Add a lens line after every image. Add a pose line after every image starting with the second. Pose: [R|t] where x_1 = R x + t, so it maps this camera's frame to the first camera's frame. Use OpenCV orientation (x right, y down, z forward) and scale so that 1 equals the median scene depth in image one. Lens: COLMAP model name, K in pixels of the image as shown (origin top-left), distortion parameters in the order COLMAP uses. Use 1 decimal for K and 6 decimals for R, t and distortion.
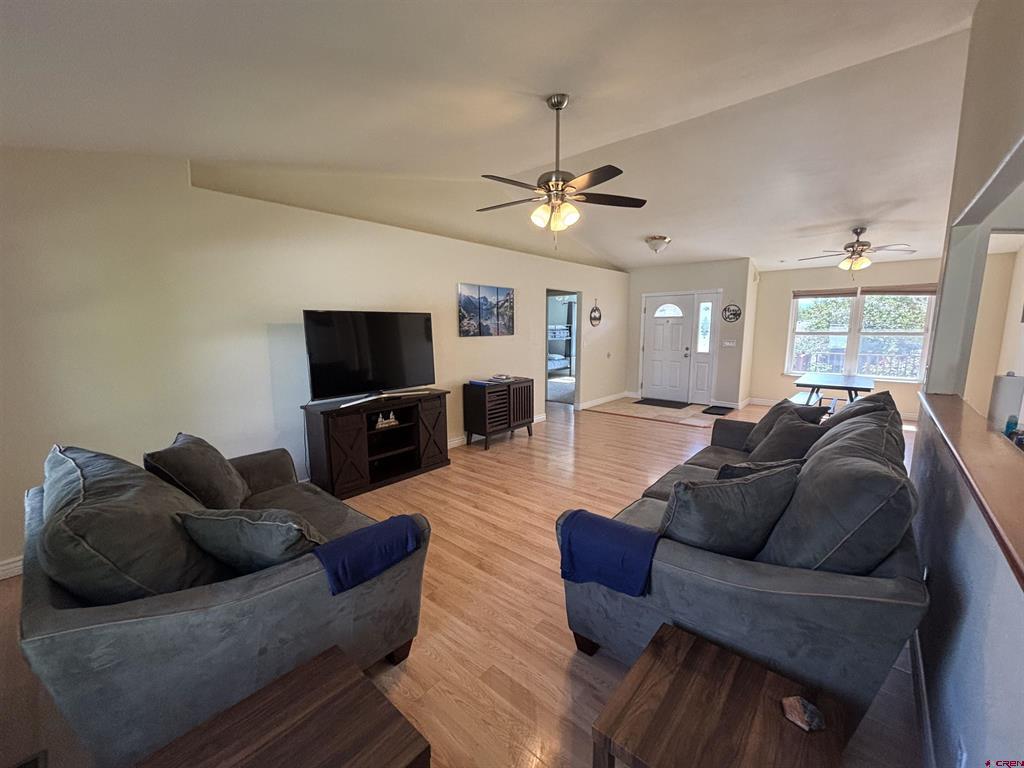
lens RADIAL K [[409.6, 0, 512.0], [0, 409.6, 384.0], [0, 0, 1]] dist [-0.000867, -0.000130]
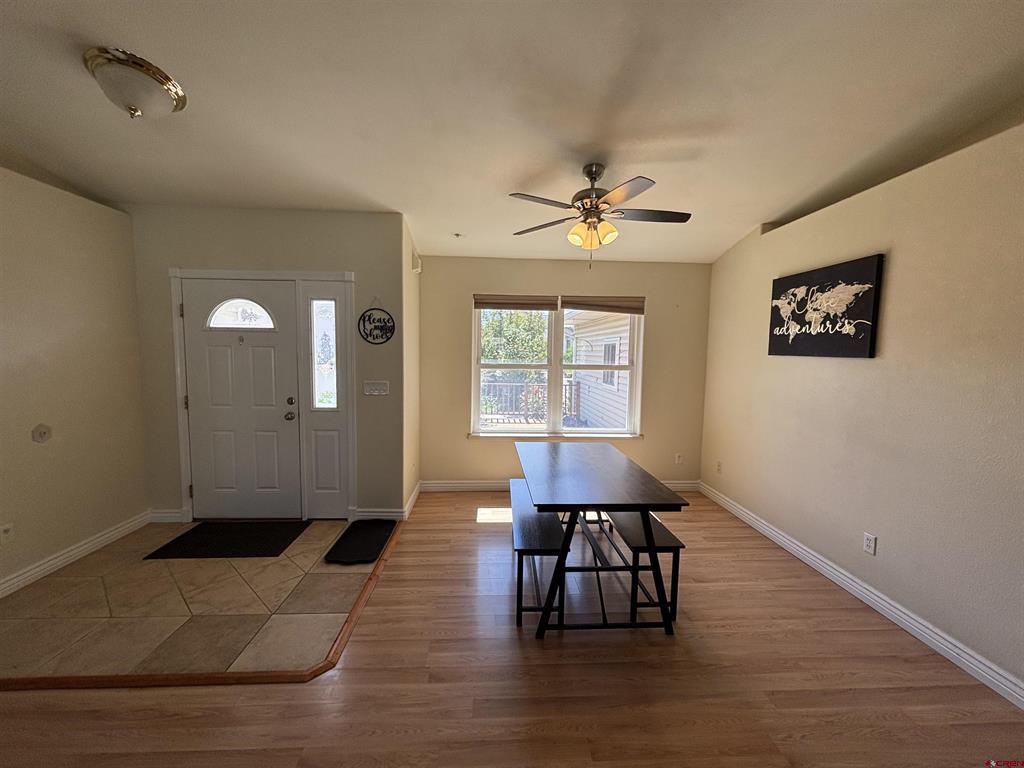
lens RADIAL K [[409.6, 0, 512.0], [0, 409.6, 384.0], [0, 0, 1]] dist [-0.000867, -0.000130]
pose [[0.715931, -0.037711, 0.697152, 0.313465], [0.079928, 0.996402, -0.028182, -0.079049], [-0.693581, 0.075898, 0.716369, 0.553104]]
